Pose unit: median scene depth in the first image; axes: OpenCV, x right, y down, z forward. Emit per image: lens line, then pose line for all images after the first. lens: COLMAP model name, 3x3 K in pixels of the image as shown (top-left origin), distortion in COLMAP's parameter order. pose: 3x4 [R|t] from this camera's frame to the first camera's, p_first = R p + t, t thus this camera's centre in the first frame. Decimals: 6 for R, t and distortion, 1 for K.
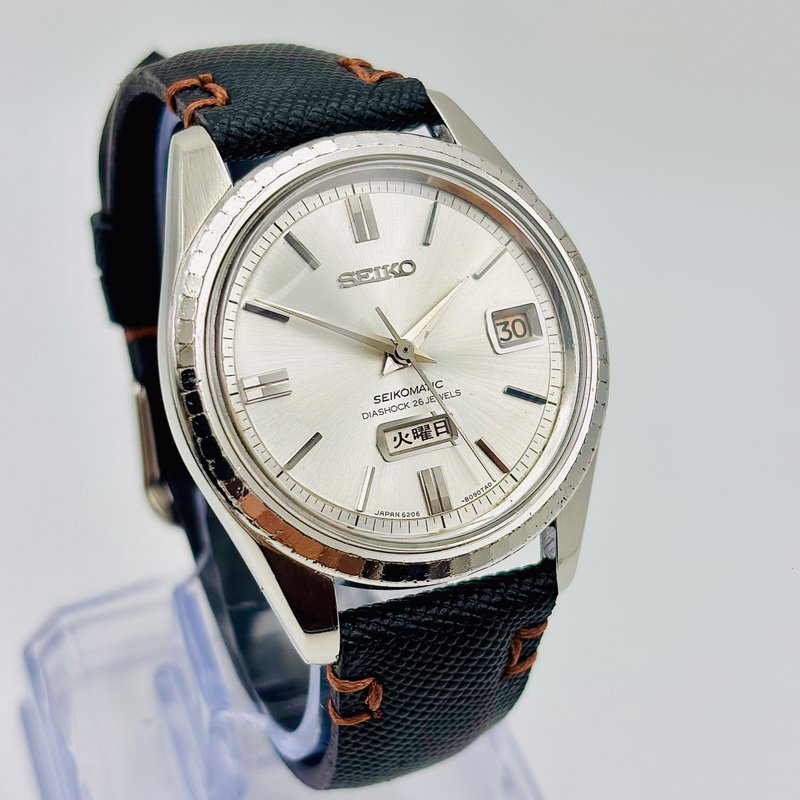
lens RADIAL K [[1706.7, 0, 408.3], [0, 1706.7, 417.5], [0, 0, 1]] dist [-0.022113, 0.000000]
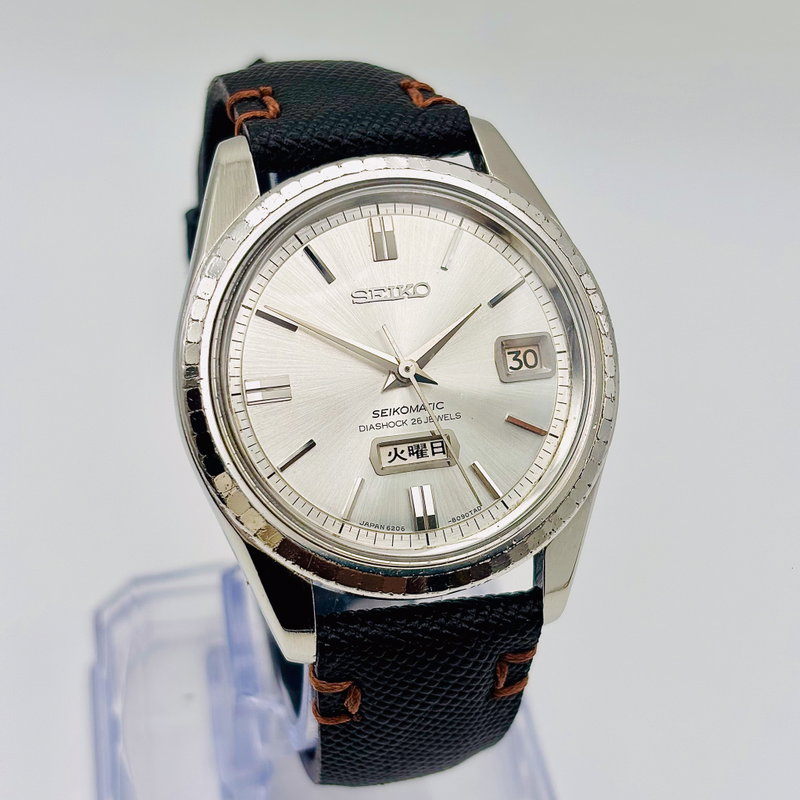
lens RADIAL K [[1706.7, 0, 398.1], [0, 1706.7, 404.0], [0, 0, 1]] dist [-0.022113, 0.000000]
pose [[0.982138, 0.103333, -0.157252, 0.151538], [-0.104581, 0.994516, 0.000340, -0.017731], [0.156425, 0.016111, 0.987558, -0.016922]]
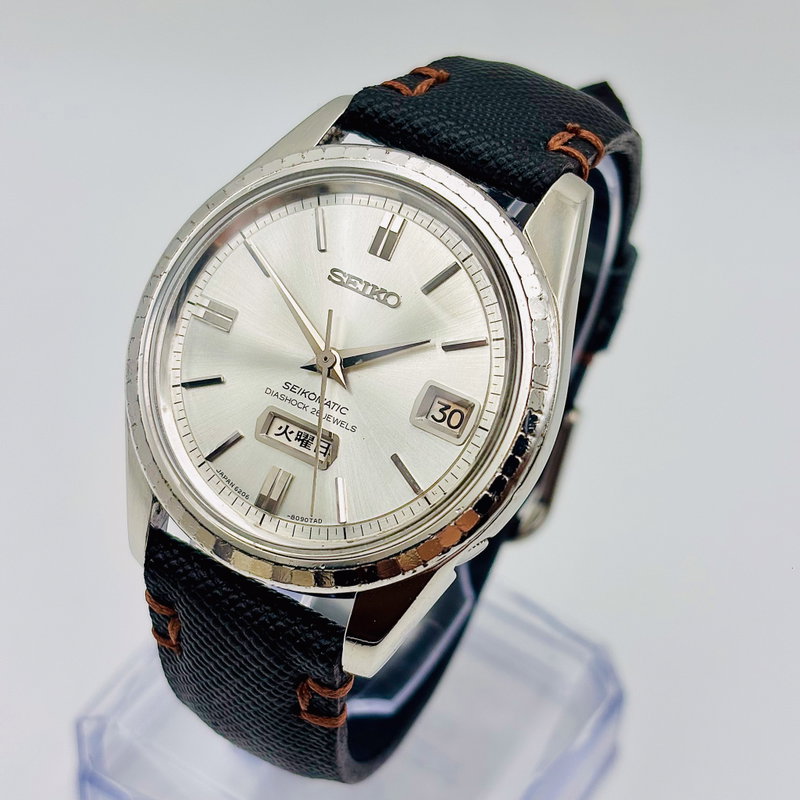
lens RADIAL K [[1706.7, 0, 391.3], [0, 1706.7, 416.0], [0, 0, 1]] dist [-0.022113, 0.000000]
pose [[0.591365, 0.532512, -0.605573, 0.629956], [-0.556263, 0.813063, 0.171758, -0.200416], [0.583832, 0.235286, 0.777033, 0.233906]]
